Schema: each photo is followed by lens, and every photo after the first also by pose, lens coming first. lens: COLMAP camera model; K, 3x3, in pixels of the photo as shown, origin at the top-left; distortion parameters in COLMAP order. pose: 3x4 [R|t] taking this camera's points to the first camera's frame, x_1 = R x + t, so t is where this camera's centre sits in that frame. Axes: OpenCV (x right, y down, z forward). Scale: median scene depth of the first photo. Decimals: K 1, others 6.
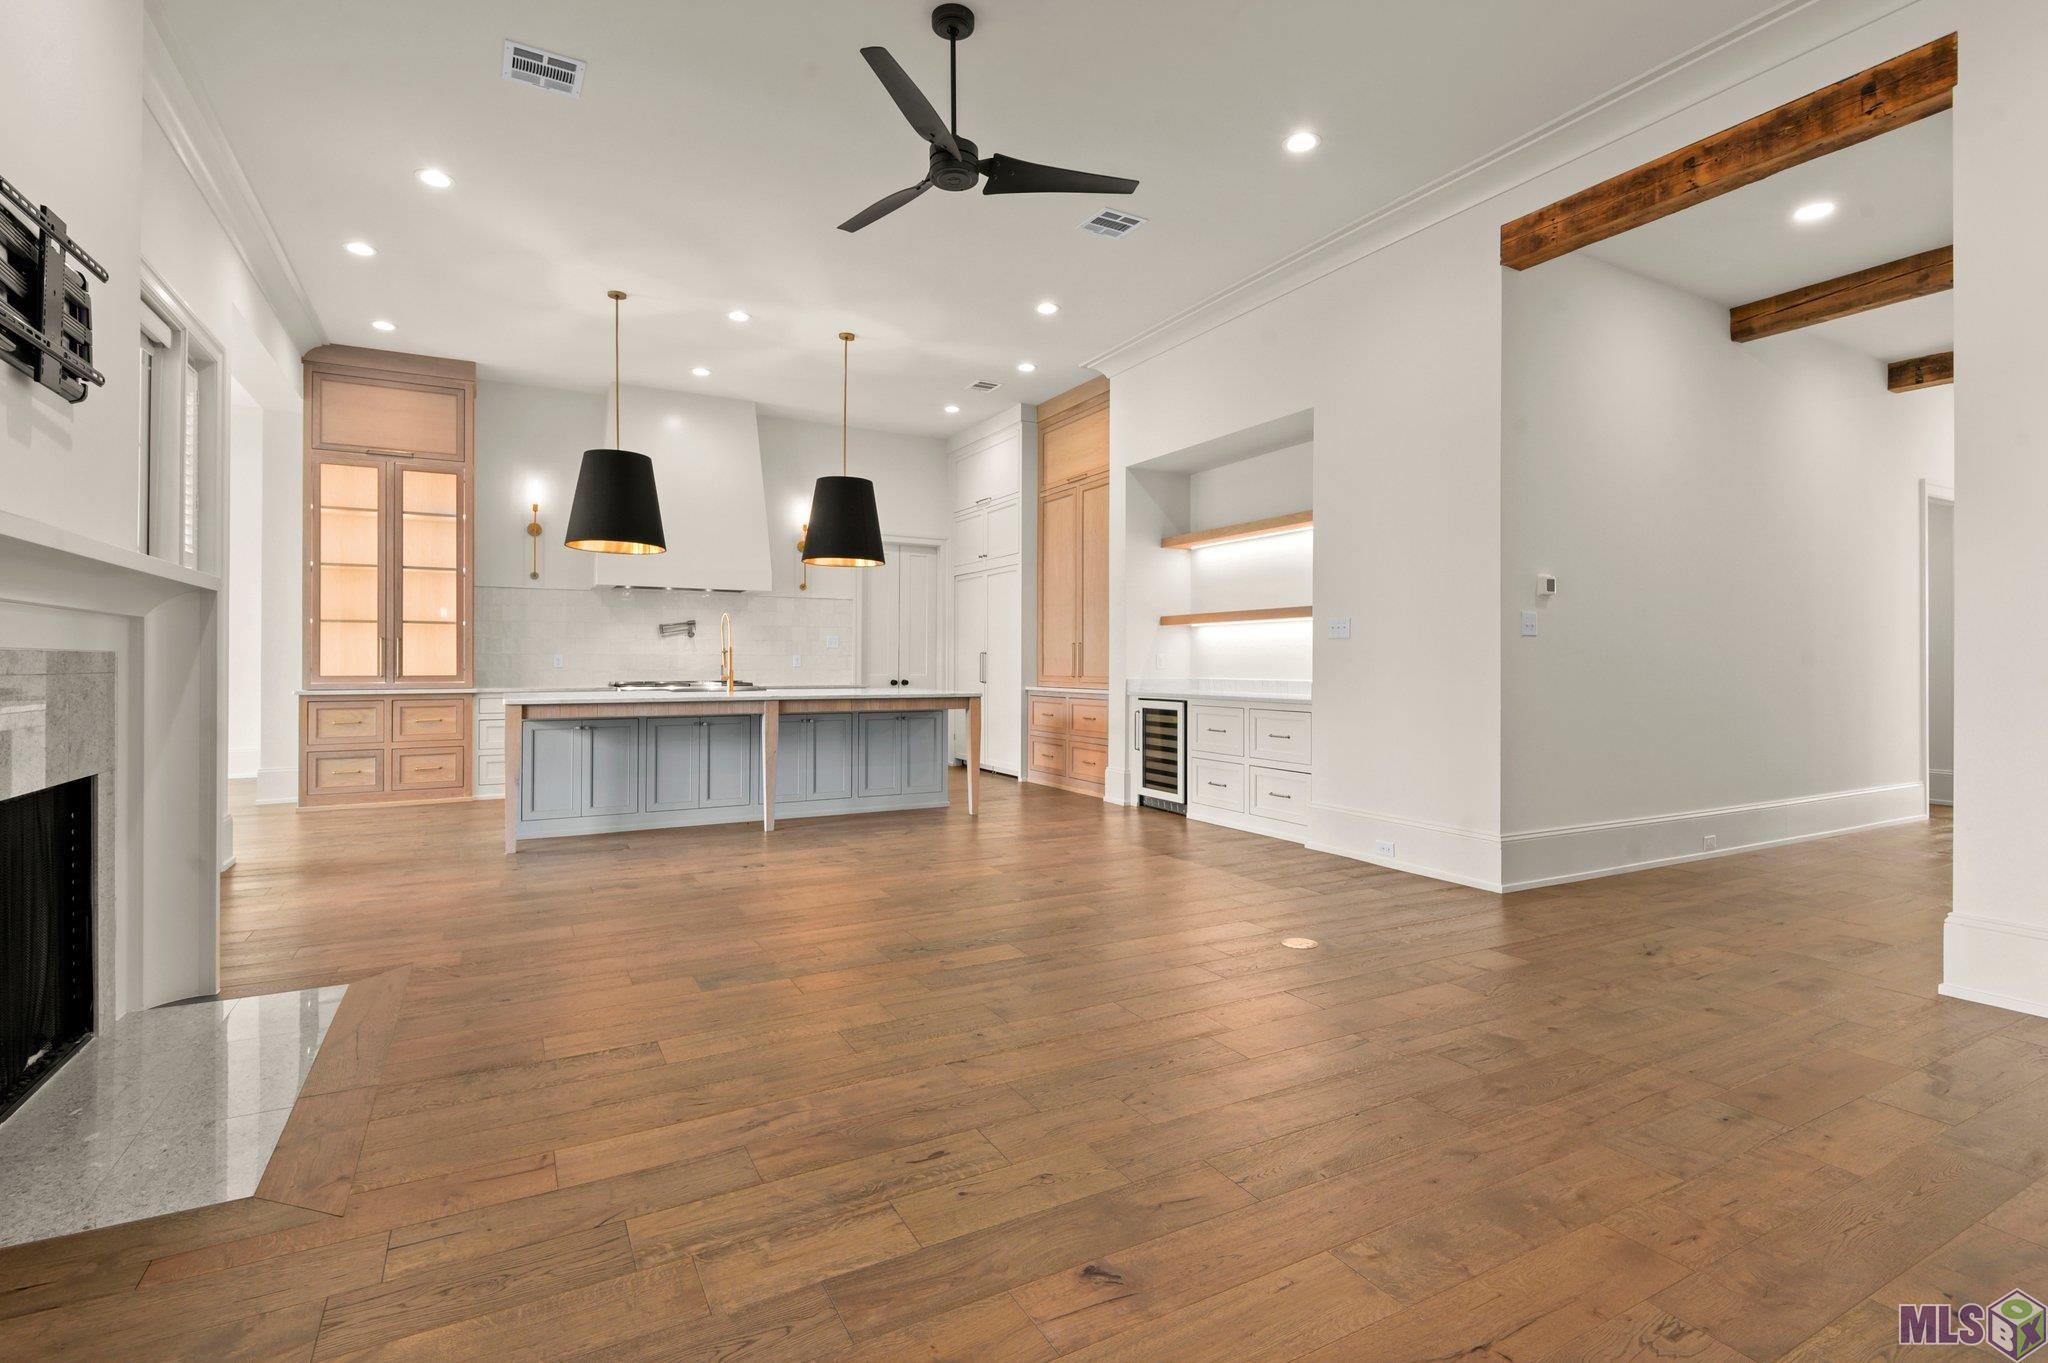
lens RADIAL K [[949.2, 0, 1029.7], [0, 949.2, 666.1], [0, 0, 1]] dist [0.021872, -0.007323]
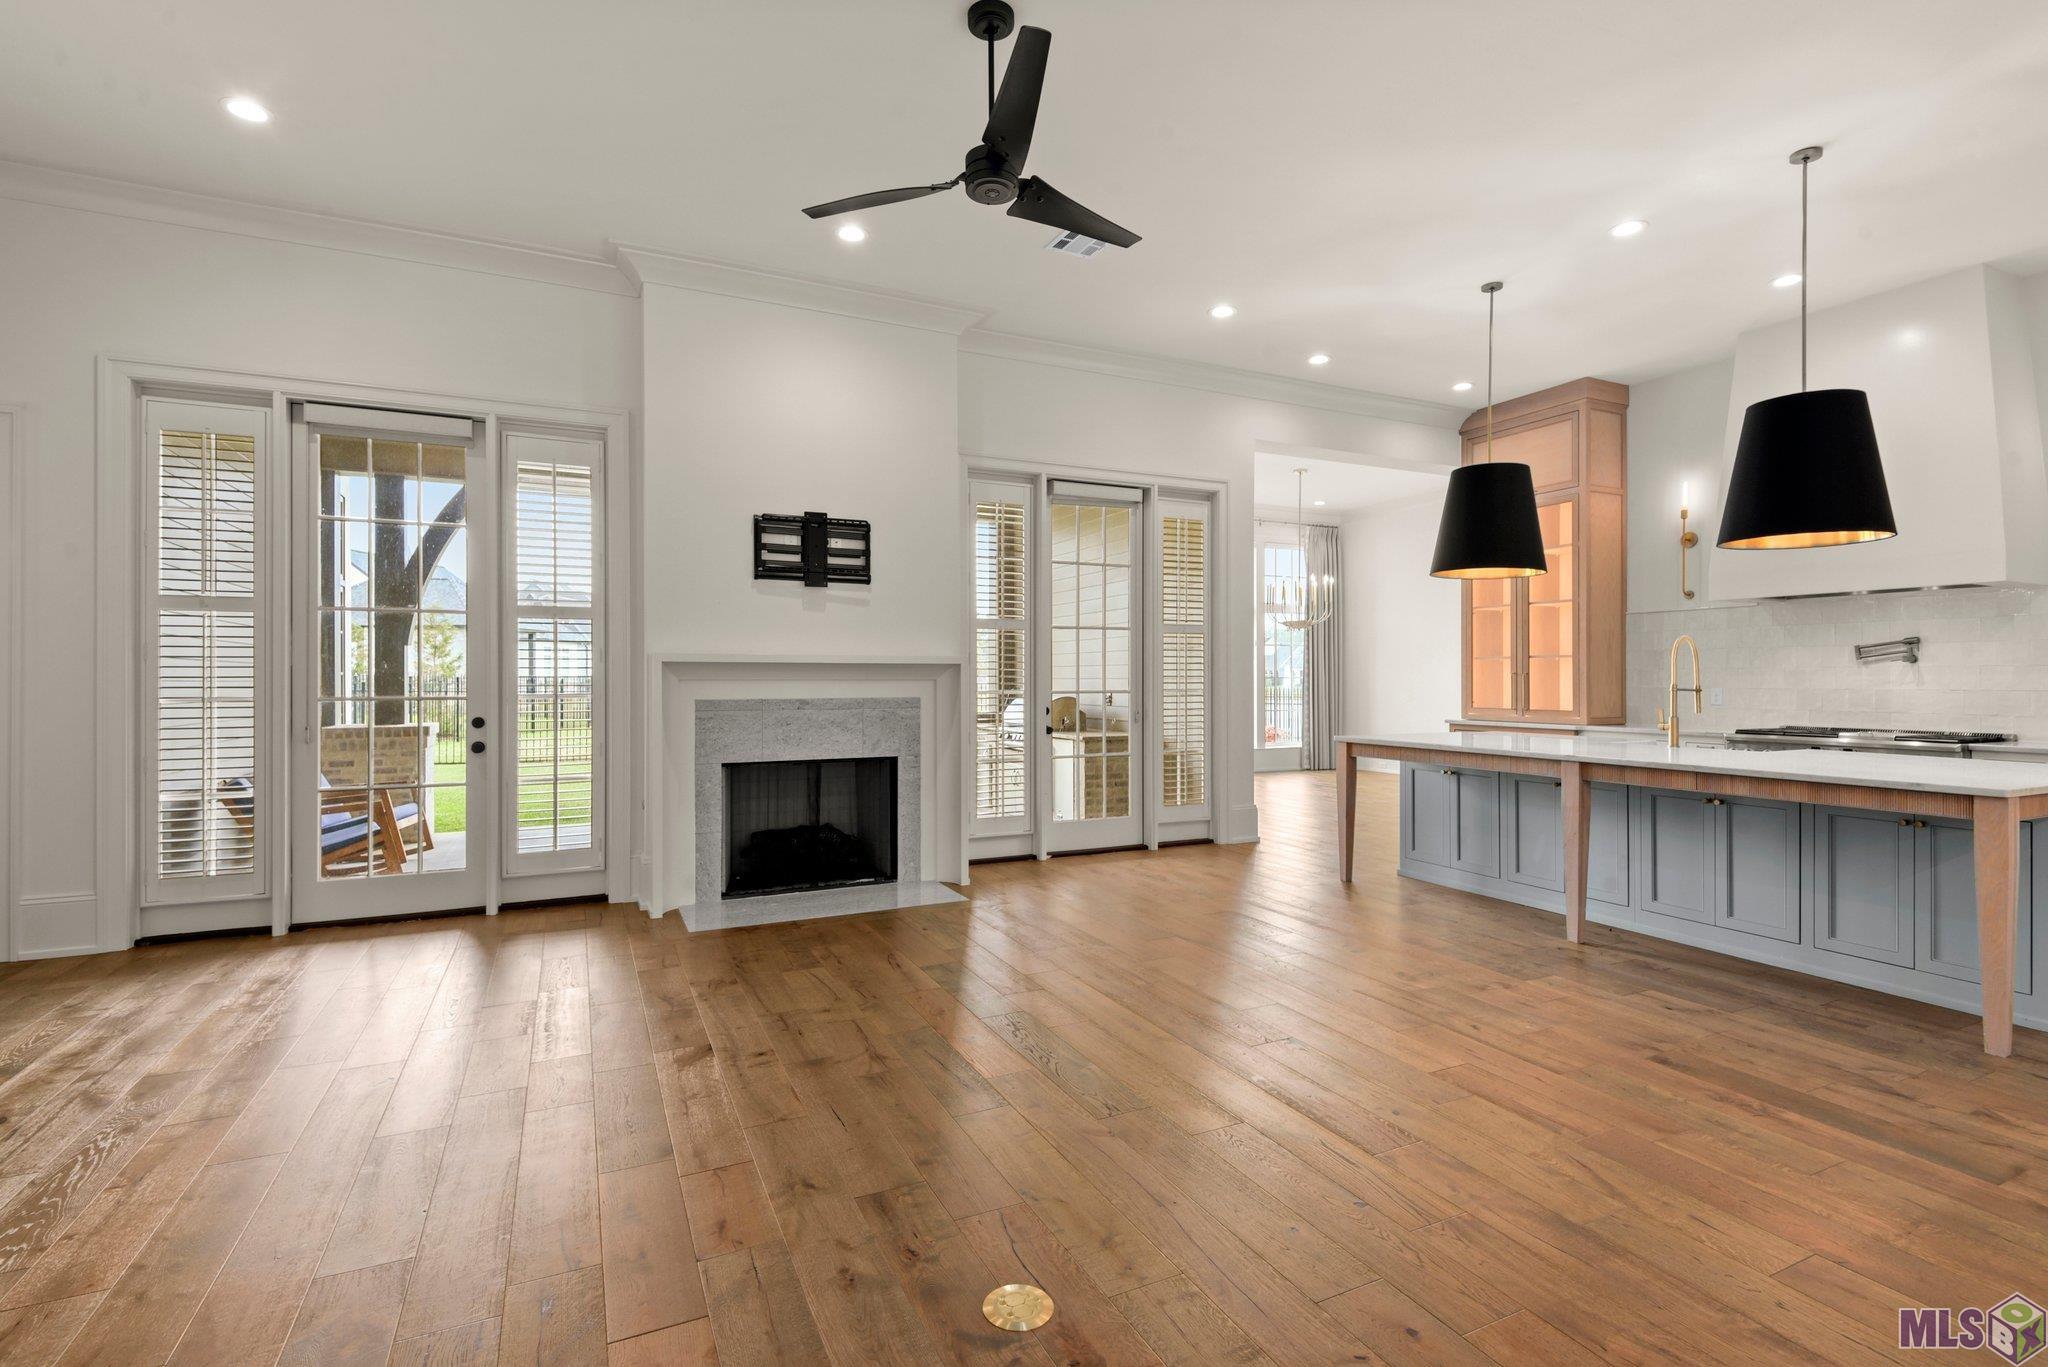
lens RADIAL K [[949.2, 0, 1018.3], [0, 949.2, 678.0], [0, 0, 1]] dist [0.021872, -0.007323]
pose [[-0.044775, -0.002292, -0.998994, 0.348245], [-0.001996, 0.999996, -0.002204, -0.018593], [0.998995, 0.001895, -0.044779, 0.449571]]
